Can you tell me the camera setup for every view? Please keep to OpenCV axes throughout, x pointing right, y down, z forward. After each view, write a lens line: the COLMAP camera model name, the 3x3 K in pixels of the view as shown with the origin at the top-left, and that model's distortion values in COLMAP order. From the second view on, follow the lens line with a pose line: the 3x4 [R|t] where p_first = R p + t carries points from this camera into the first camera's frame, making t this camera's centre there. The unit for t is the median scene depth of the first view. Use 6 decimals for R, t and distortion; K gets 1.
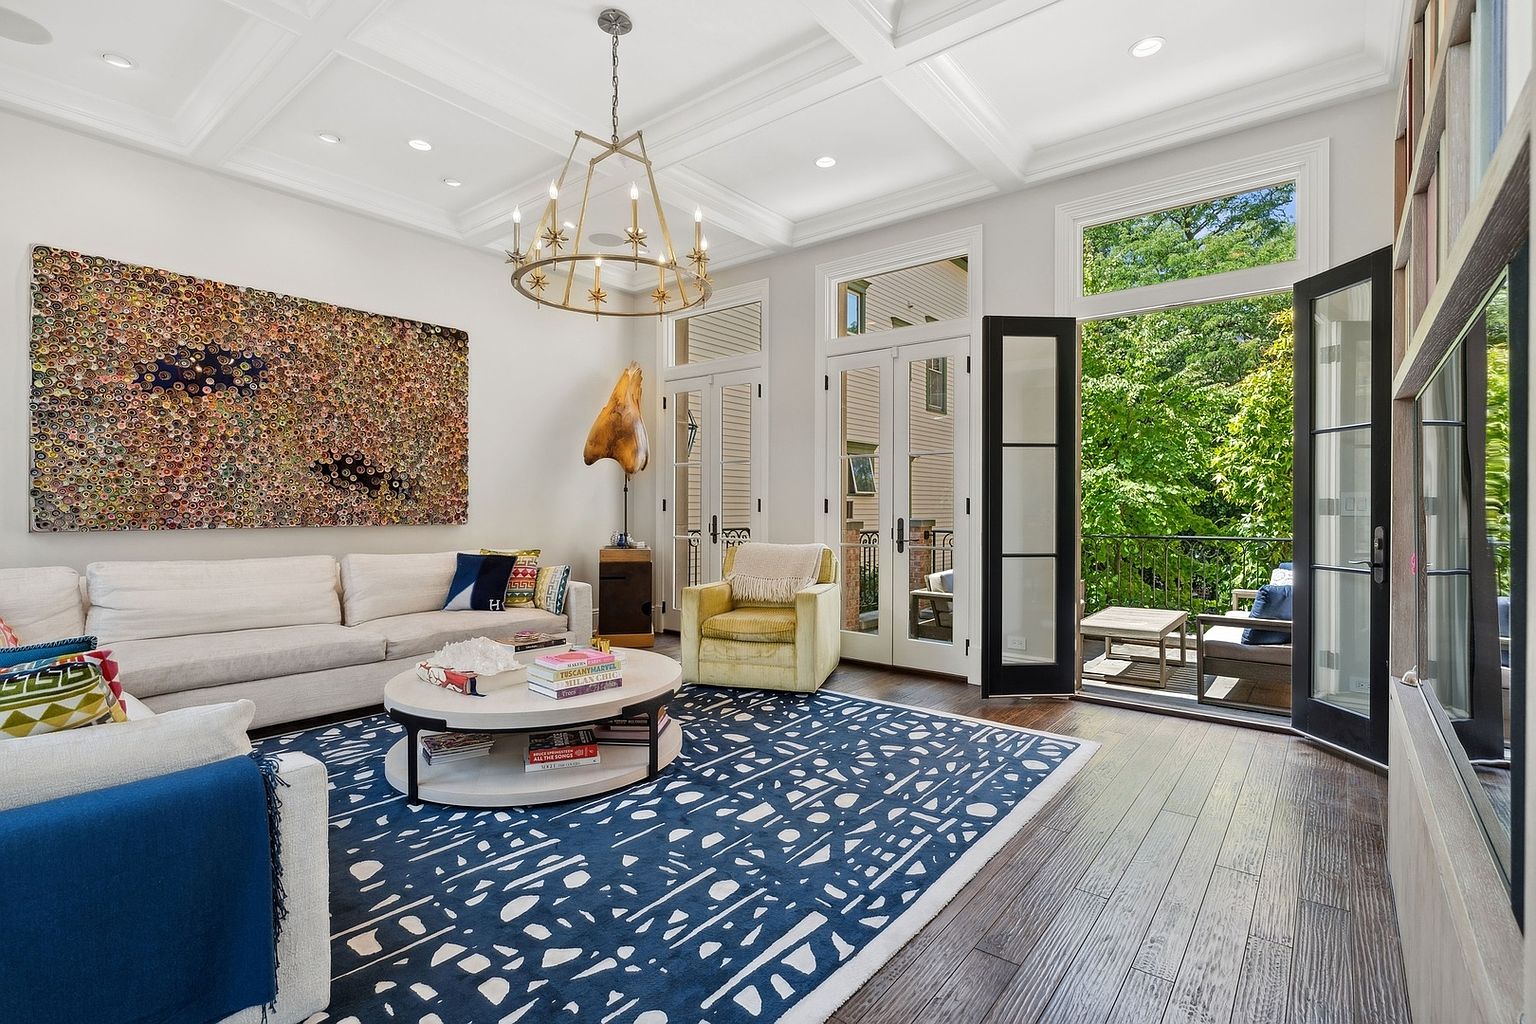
lens RADIAL K [[718.0, 0, 765.5], [0, 718.0, 508.7], [0, 0, 1]] dist [-0.005815, 0.001310]
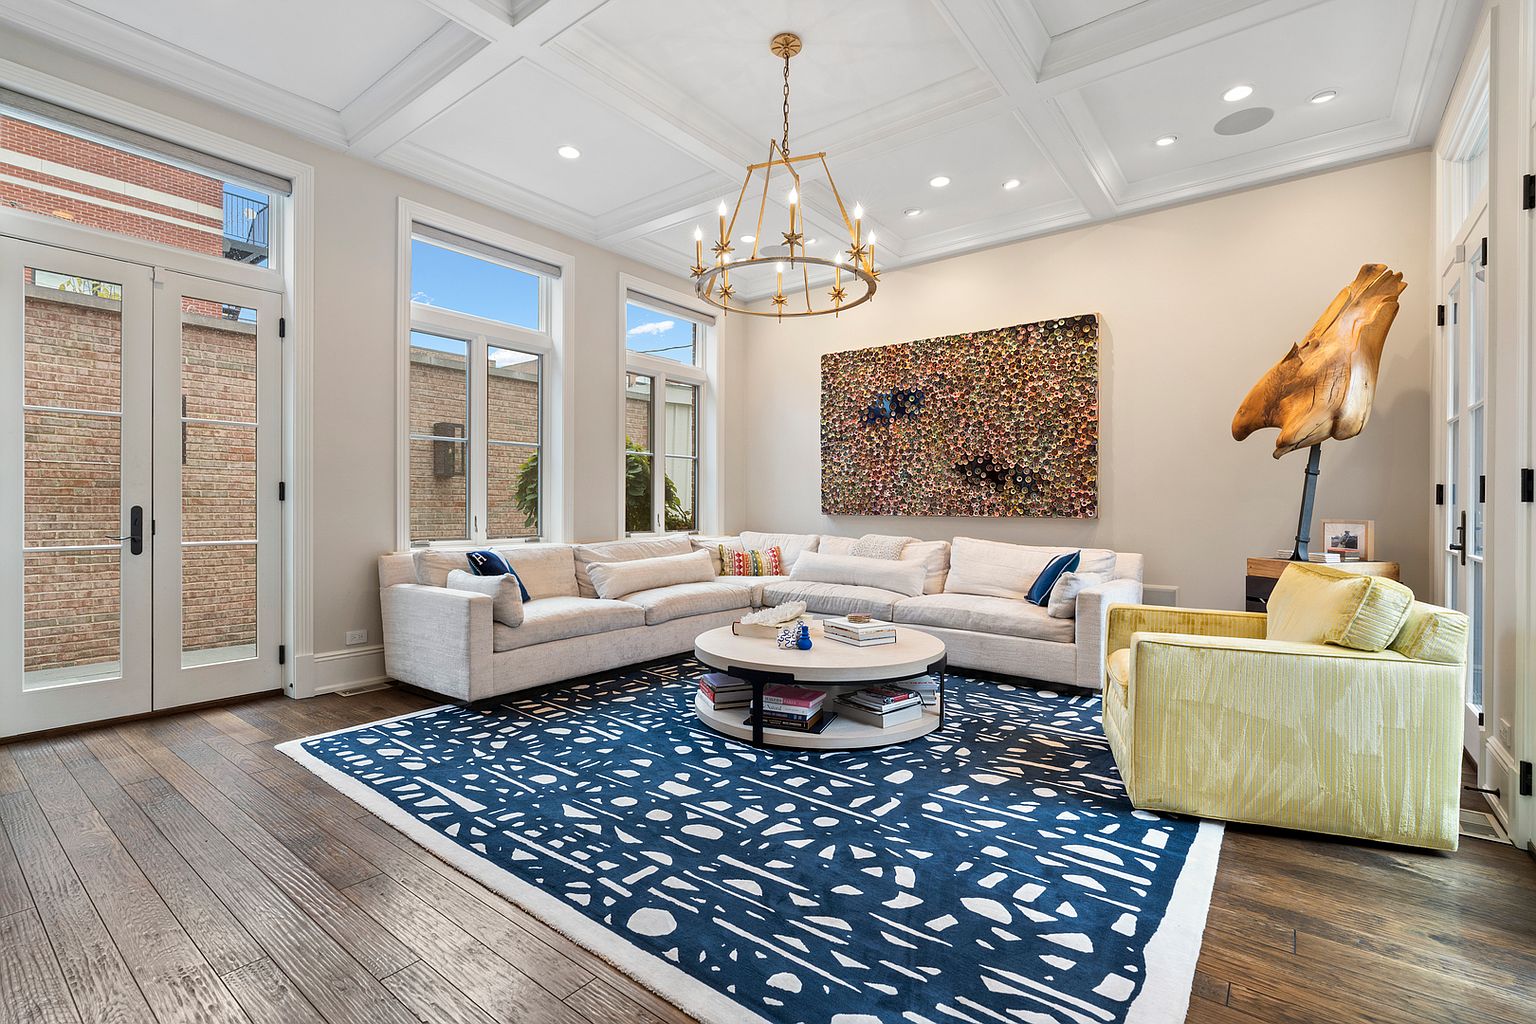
lens RADIAL K [[693.9, 0, 764.2], [0, 693.9, 508.8], [0, 0, 1]] dist [-0.007362, 0.002329]
pose [[0.015357, -0.000998, -0.999882, 0.762999], [-0.009518, 0.999954, -0.001144, 0.022963], [0.999837, 0.009535, 0.015347, 0.869000]]
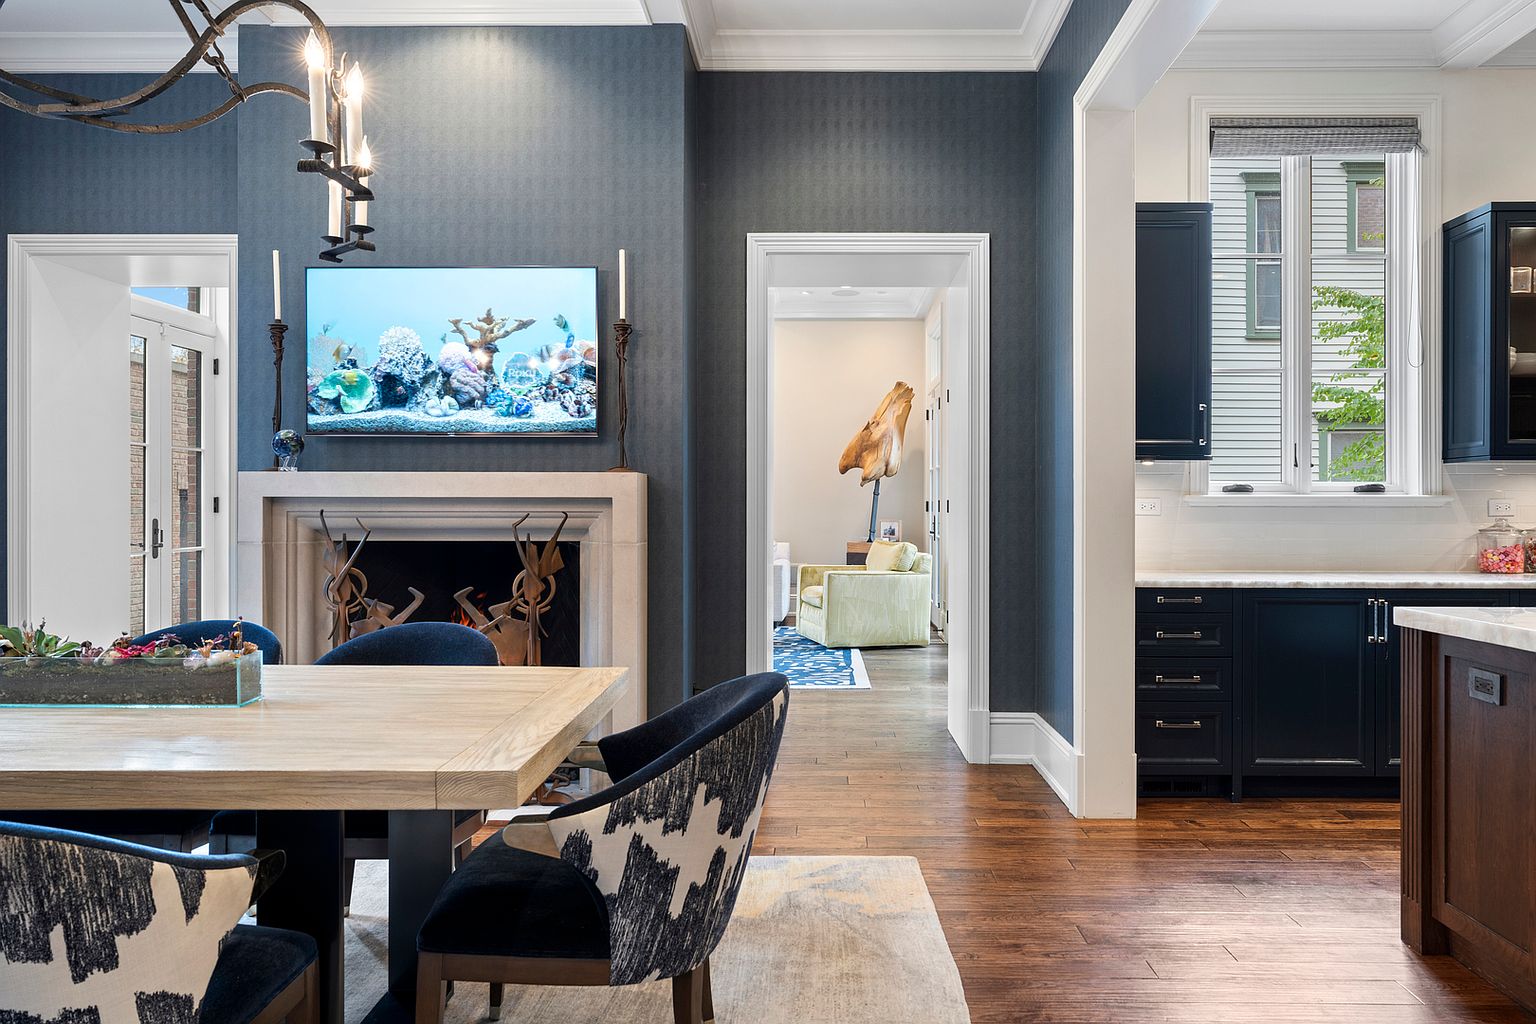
lens RADIAL K [[968.6, 0, 811.0], [0, 968.6, 515.1], [0, 0, 1]] dist [-0.005569, -0.000763]
pose [[0.613415, 0.005443, -0.789742, 1.801221], [-0.004236, 0.999985, 0.003602, 0.007199], [0.789749, 0.001136, 0.613428, -0.136616]]
